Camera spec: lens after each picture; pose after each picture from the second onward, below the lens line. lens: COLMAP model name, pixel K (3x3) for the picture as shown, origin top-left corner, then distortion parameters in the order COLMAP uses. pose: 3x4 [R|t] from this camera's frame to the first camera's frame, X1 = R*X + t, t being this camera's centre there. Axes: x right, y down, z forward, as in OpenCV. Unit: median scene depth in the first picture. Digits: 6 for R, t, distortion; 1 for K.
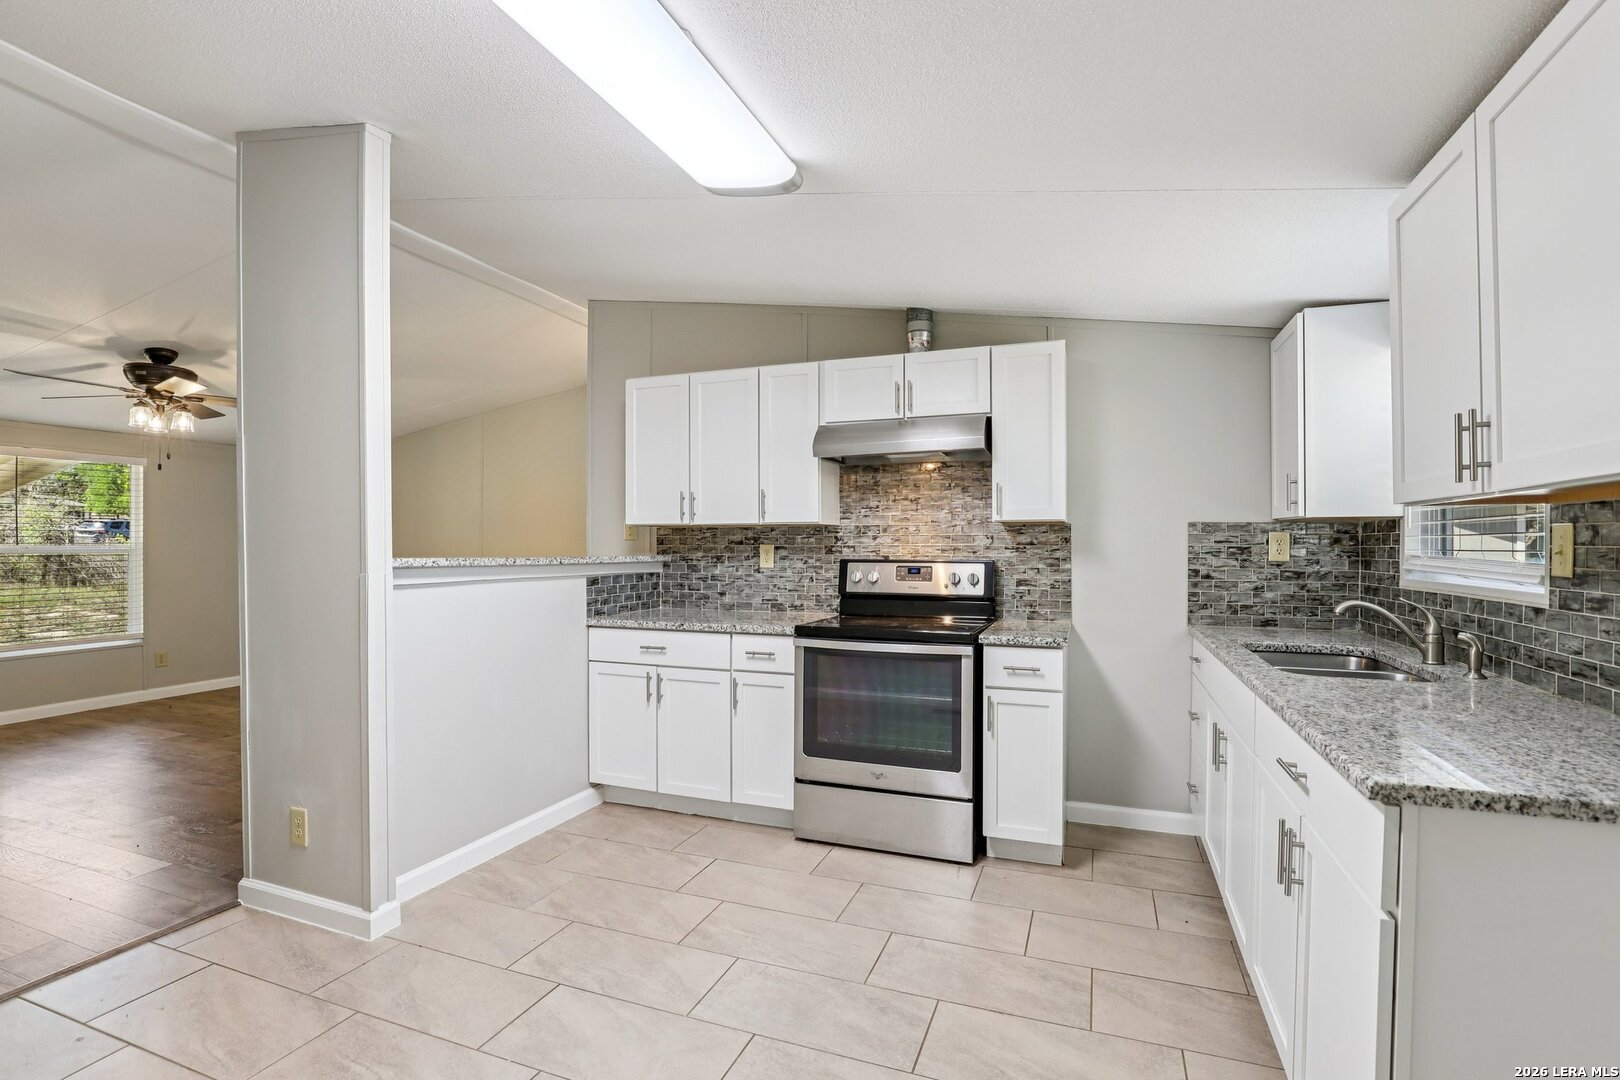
lens RADIAL K [[744.2, 0, 821.3], [0, 744.2, 546.9], [0, 0, 1]] dist [-0.030479, 0.005383]
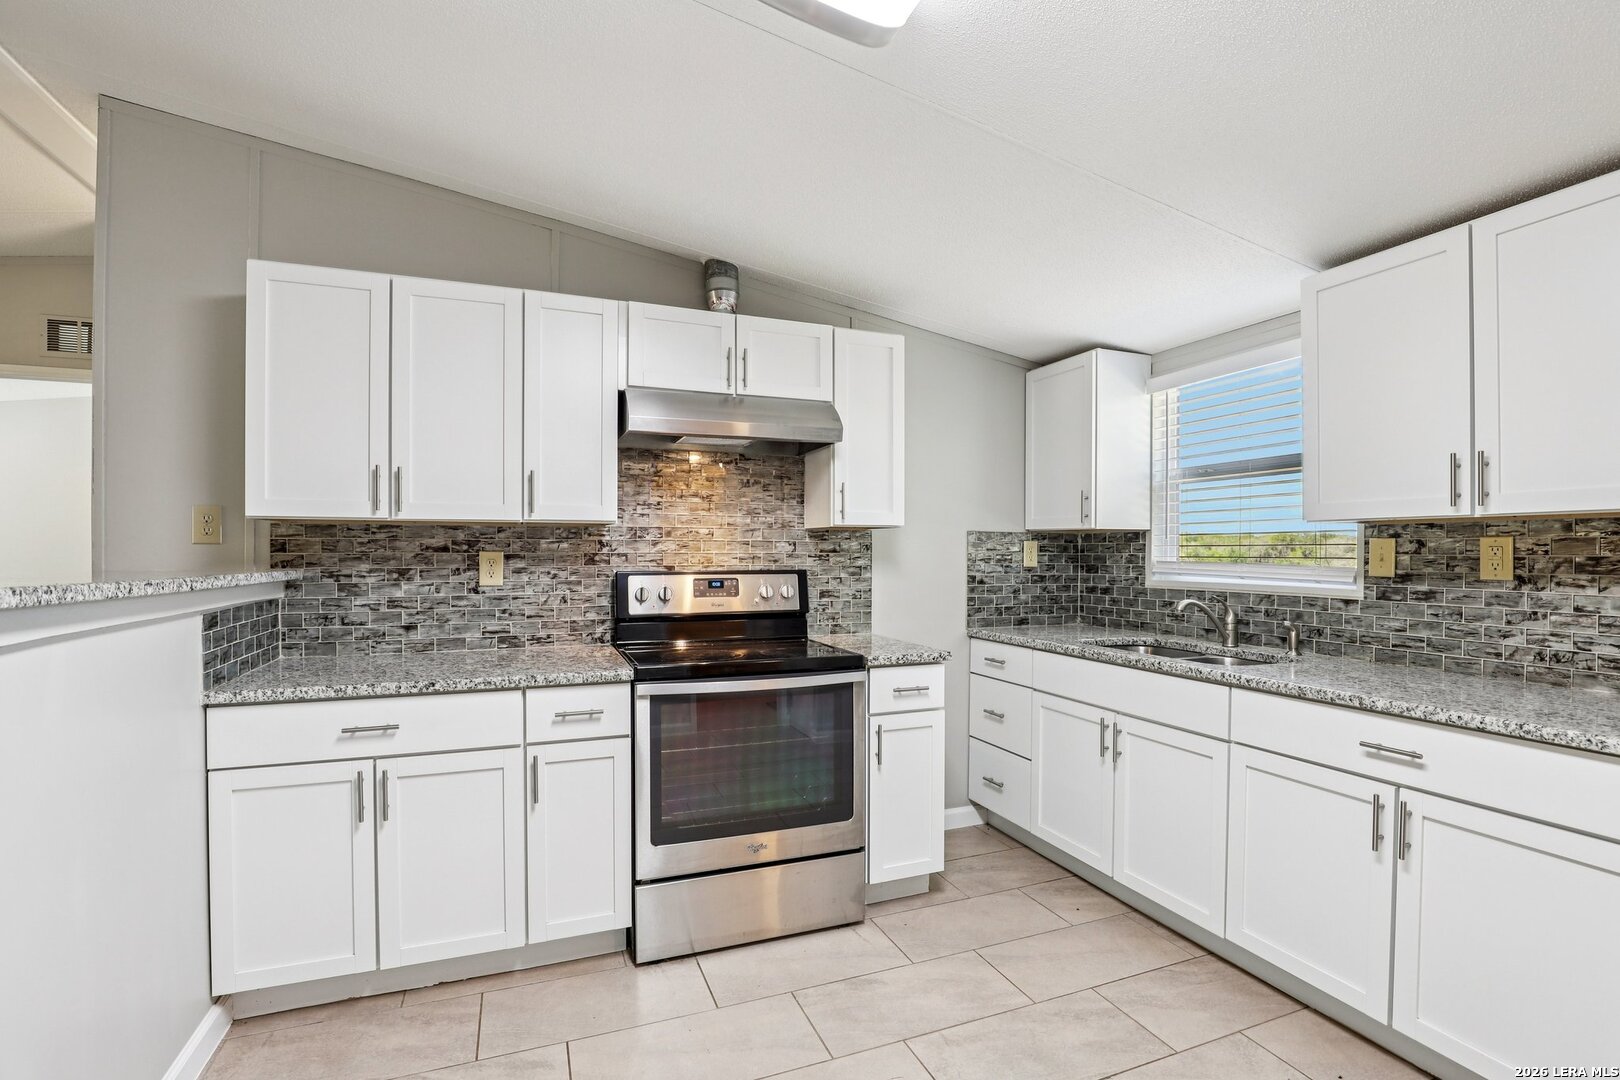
lens RADIAL K [[742.5, 0, 813.4], [0, 742.5, 557.2], [0, 0, 1]] dist [-0.029524, 0.000330]
pose [[0.741718, -0.004576, 0.670696, -0.349037], [0.000443, 0.999980, 0.006334, -0.002616], [-0.670712, -0.004401, 0.741705, 0.334309]]
